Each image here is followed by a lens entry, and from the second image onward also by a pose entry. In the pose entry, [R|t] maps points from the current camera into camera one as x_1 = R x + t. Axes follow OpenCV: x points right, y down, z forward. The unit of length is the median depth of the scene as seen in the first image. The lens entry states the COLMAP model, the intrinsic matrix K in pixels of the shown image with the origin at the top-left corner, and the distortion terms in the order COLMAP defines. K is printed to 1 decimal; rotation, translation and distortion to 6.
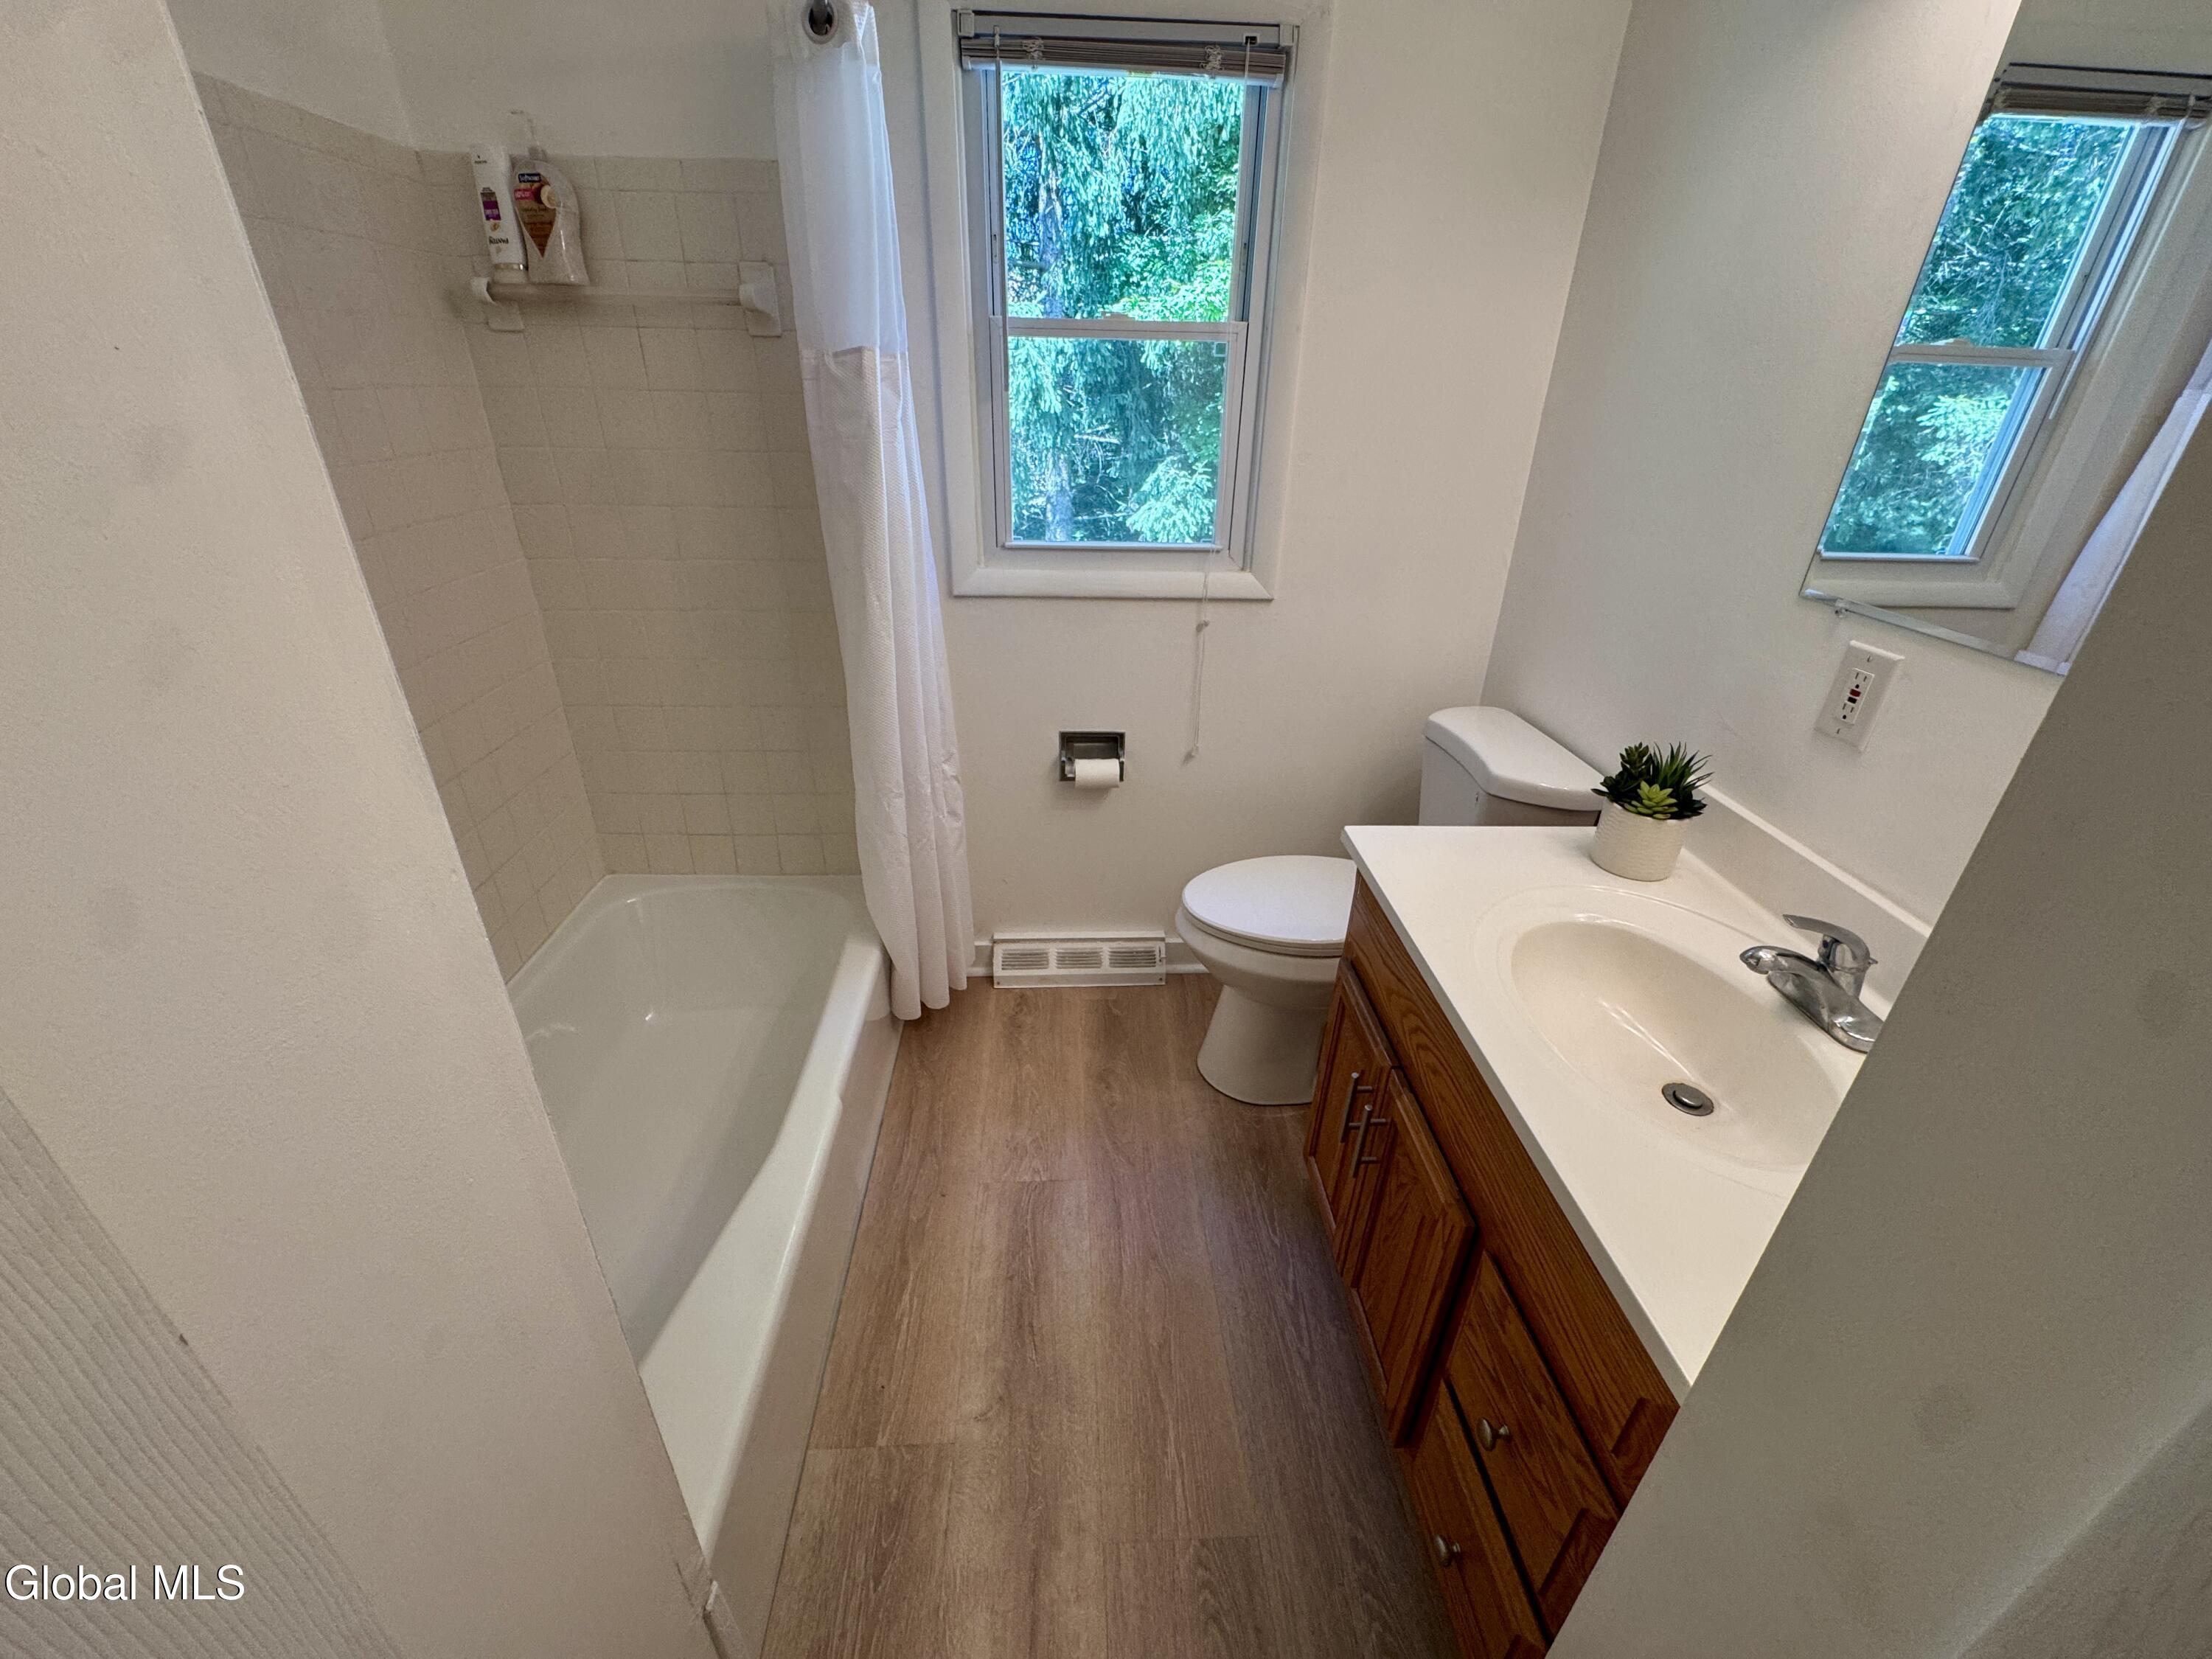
lens RADIAL K [[878.9, 0, 1105.3], [0, 878.9, 822.9], [0, 0, 1]] dist [-0.004042, 0.000494]
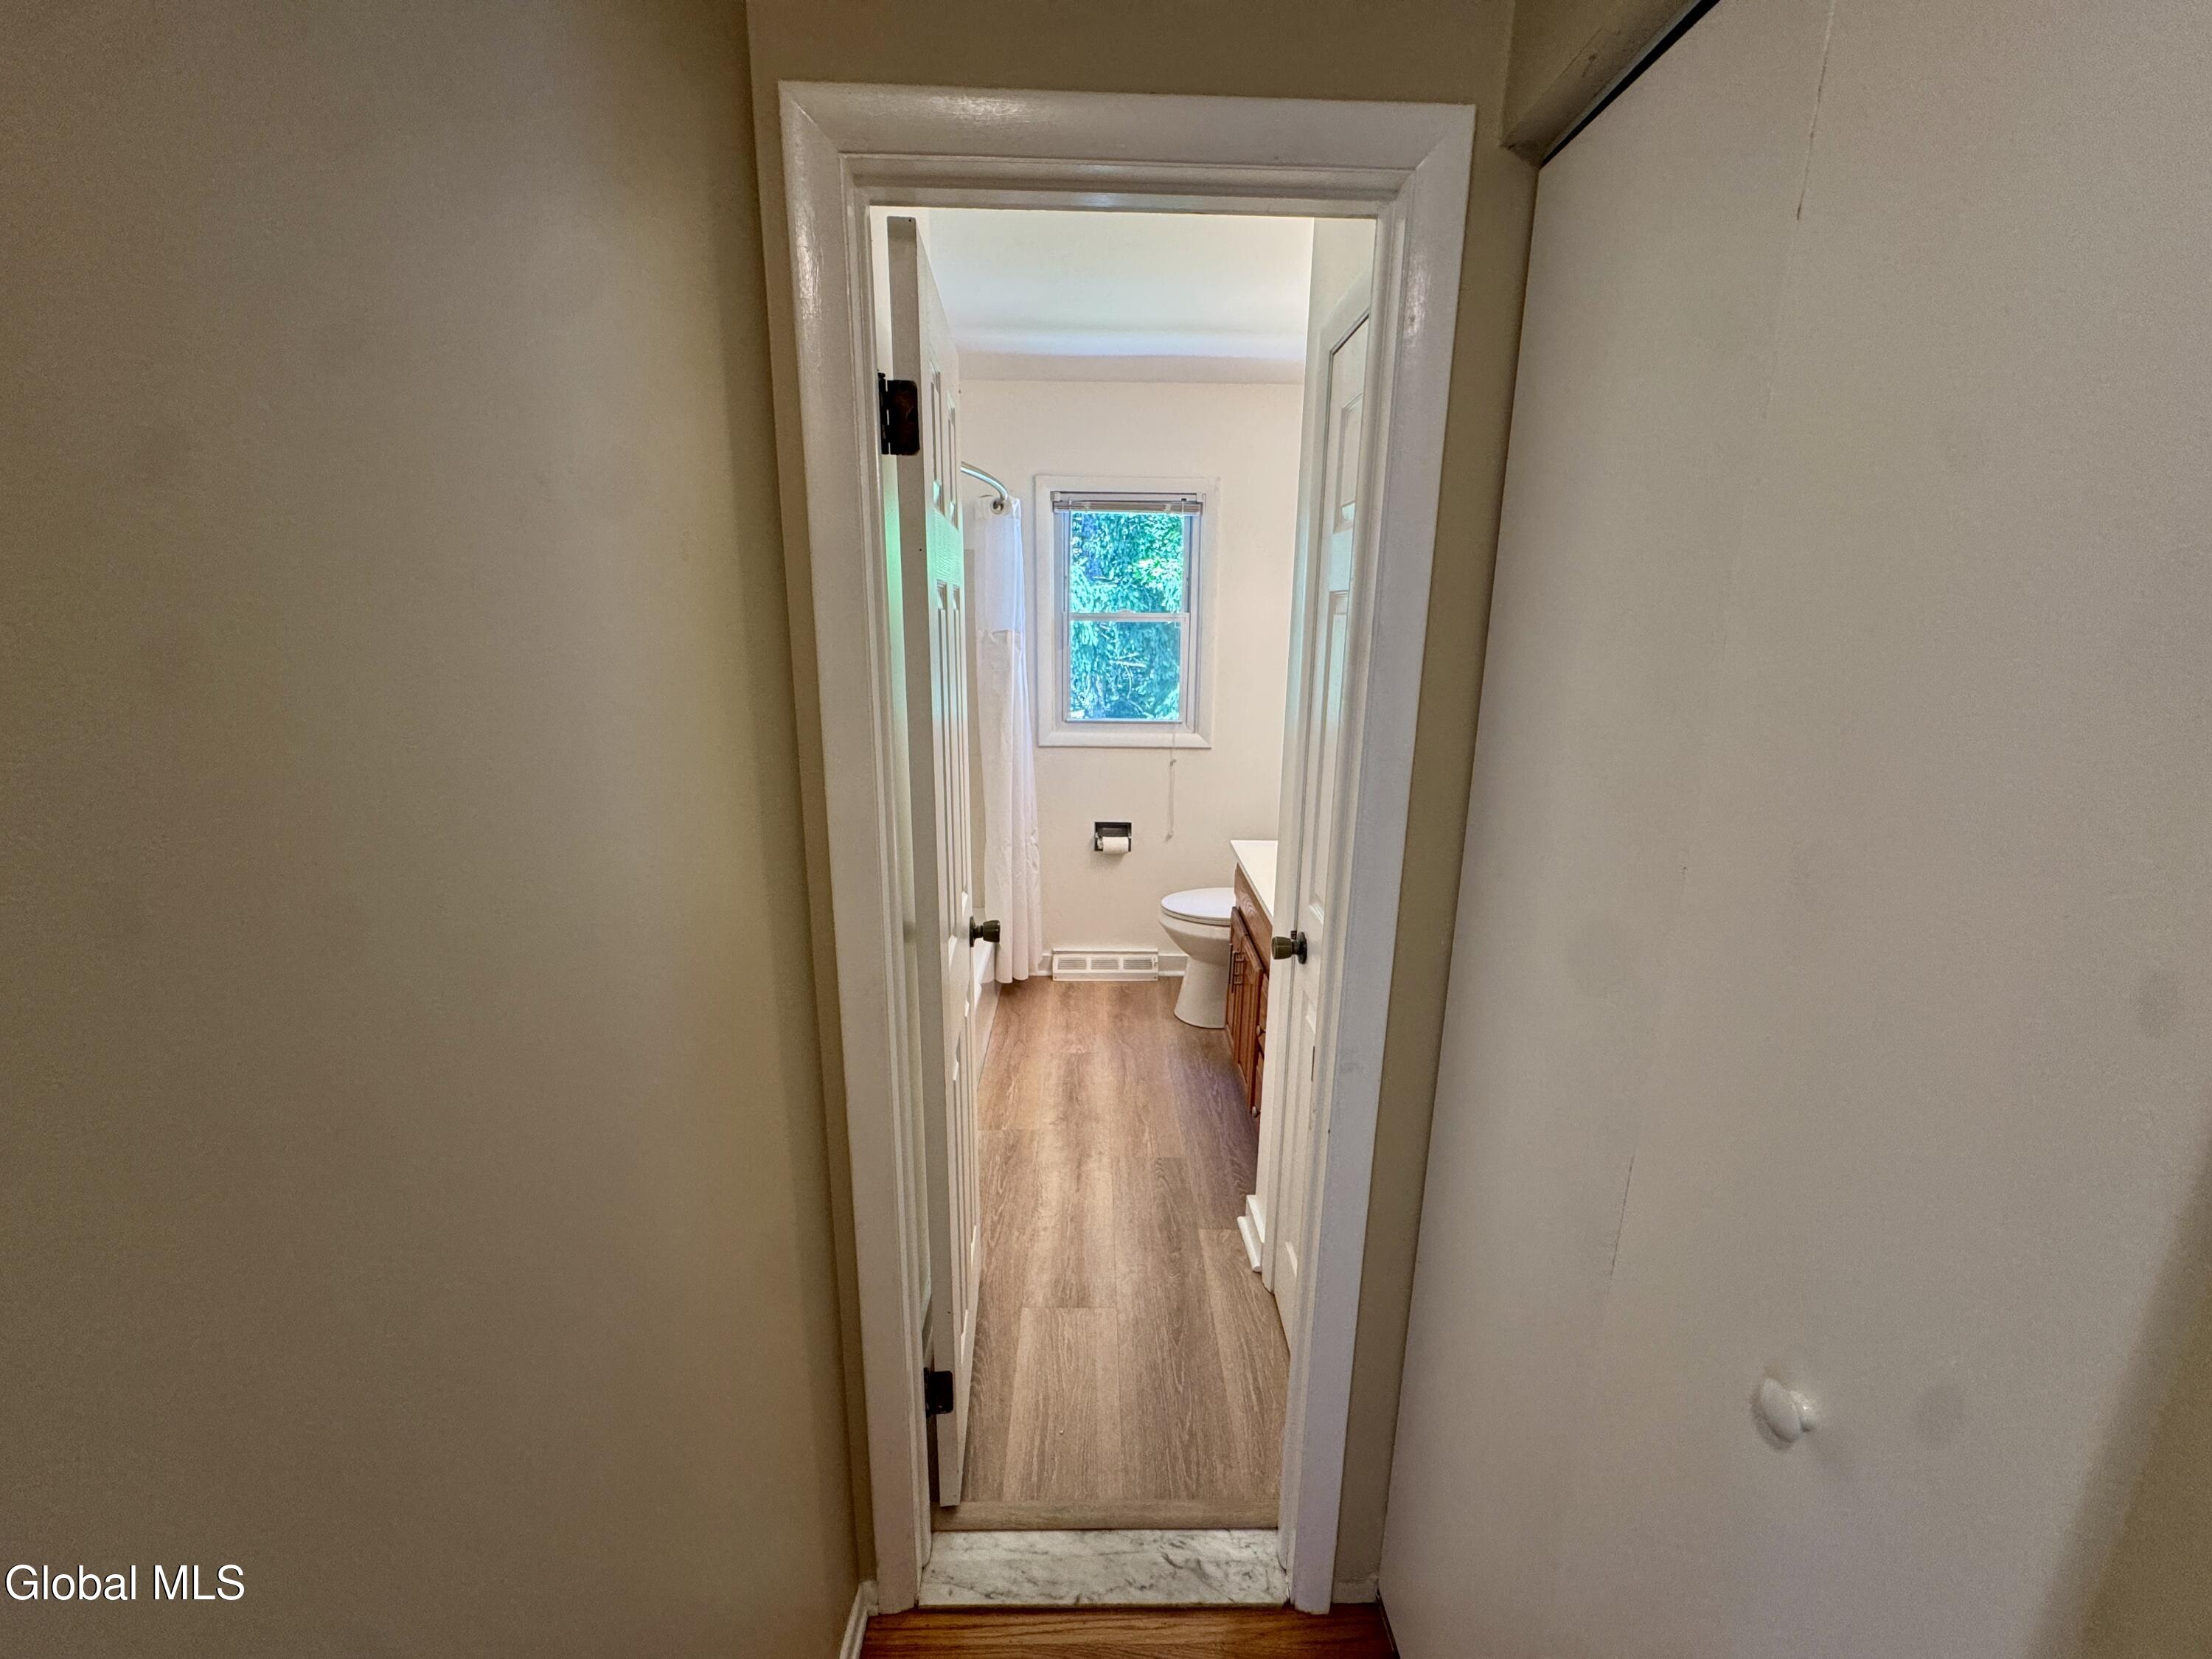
lens RADIAL K [[878.9, 0, 1109.6], [0, 878.9, 830.1], [0, 0, 1]] dist [-0.004042, 0.000494]
pose [[0.999434, -0.001230, -0.033610, 0.037817], [-0.006263, 0.975041, -0.221935, 0.304629], [0.033044, 0.222020, 0.974482, -0.720111]]
